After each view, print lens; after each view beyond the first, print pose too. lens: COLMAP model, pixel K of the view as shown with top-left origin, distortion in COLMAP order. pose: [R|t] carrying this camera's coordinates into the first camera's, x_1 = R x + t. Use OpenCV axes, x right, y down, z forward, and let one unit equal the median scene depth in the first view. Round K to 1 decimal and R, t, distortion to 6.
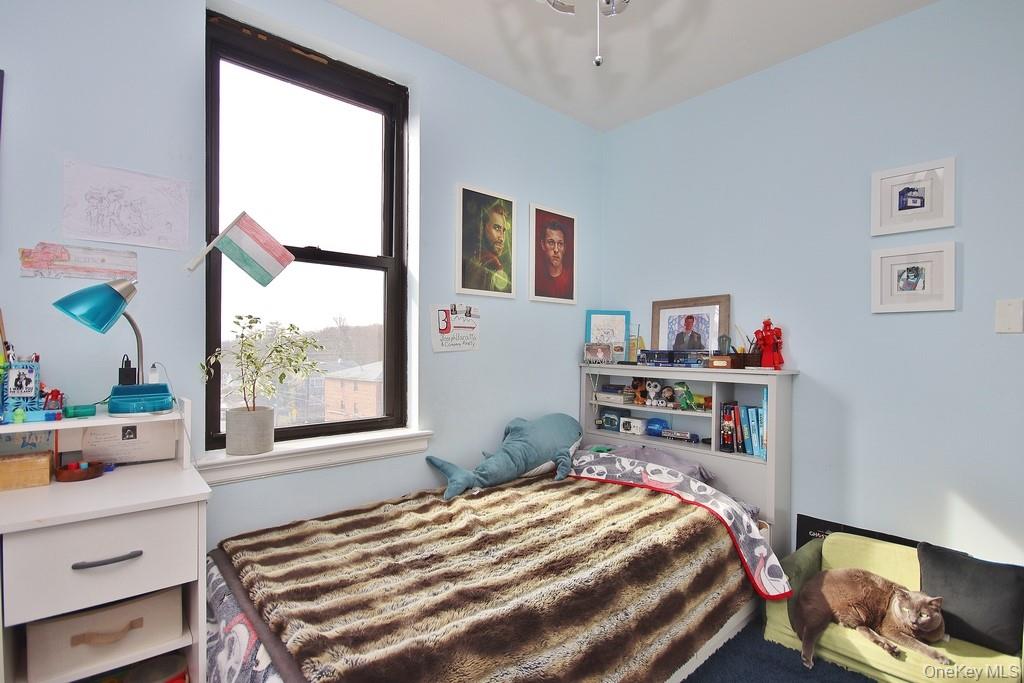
lens RADIAL K [[494.0, 0, 497.0], [0, 494.0, 343.5], [0, 0, 1]] dist [0.001029, -0.000122]
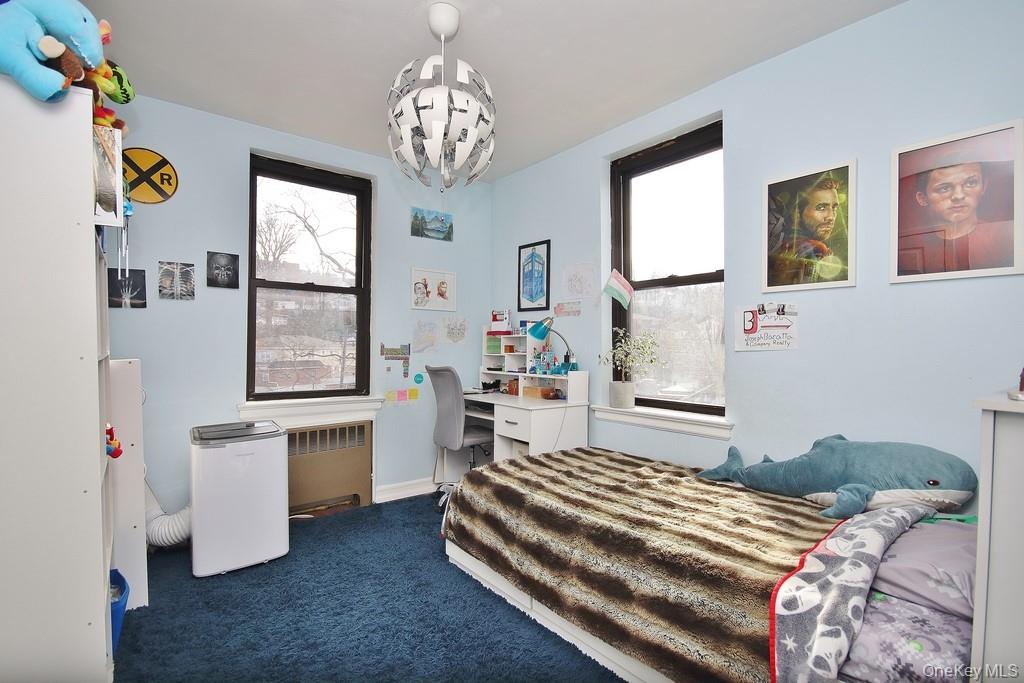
lens RADIAL K [[471.6, 0, 511.2], [0, 471.6, 344.3], [0, 0, 1]] dist [0.001160, -0.000507]
pose [[-0.035357, -0.003976, -0.999367, 0.949340], [0.000641, 0.999992, -0.004001, 0.006429], [0.999375, -0.000782, -0.035354, 0.559848]]
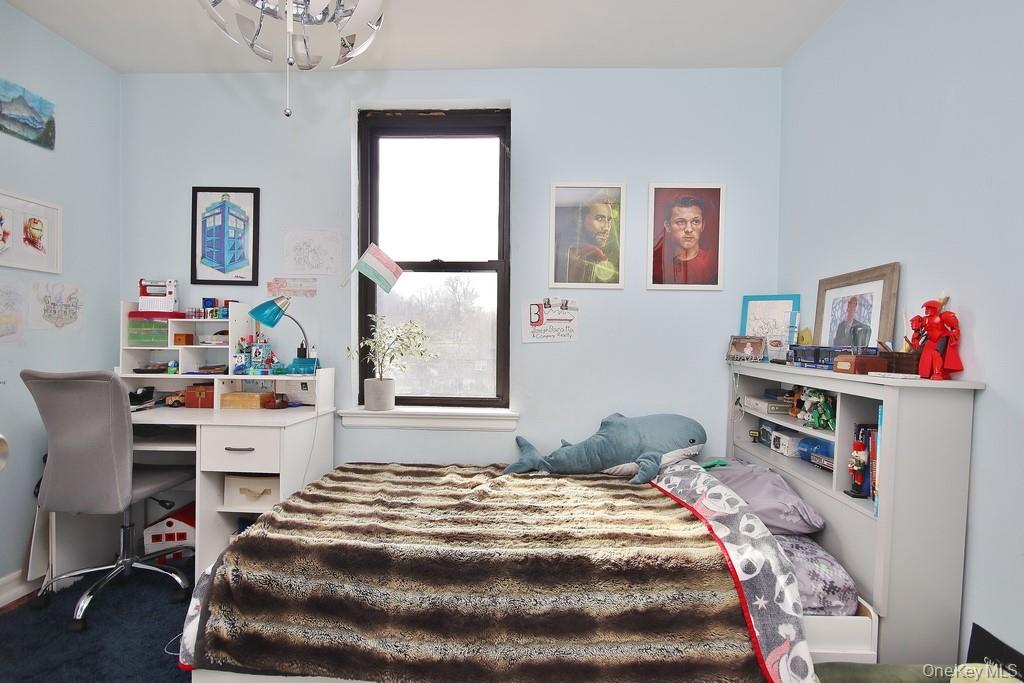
lens RADIAL K [[482.9, 0, 498.0], [0, 482.9, 341.4], [0, 0, 1]] dist [0.001923, -0.000058]
pose [[0.721032, 0.013037, -0.692779, 0.596975], [-0.007273, 0.999910, 0.011247, 0.002602], [0.692864, -0.003071, 0.721062, 0.186101]]
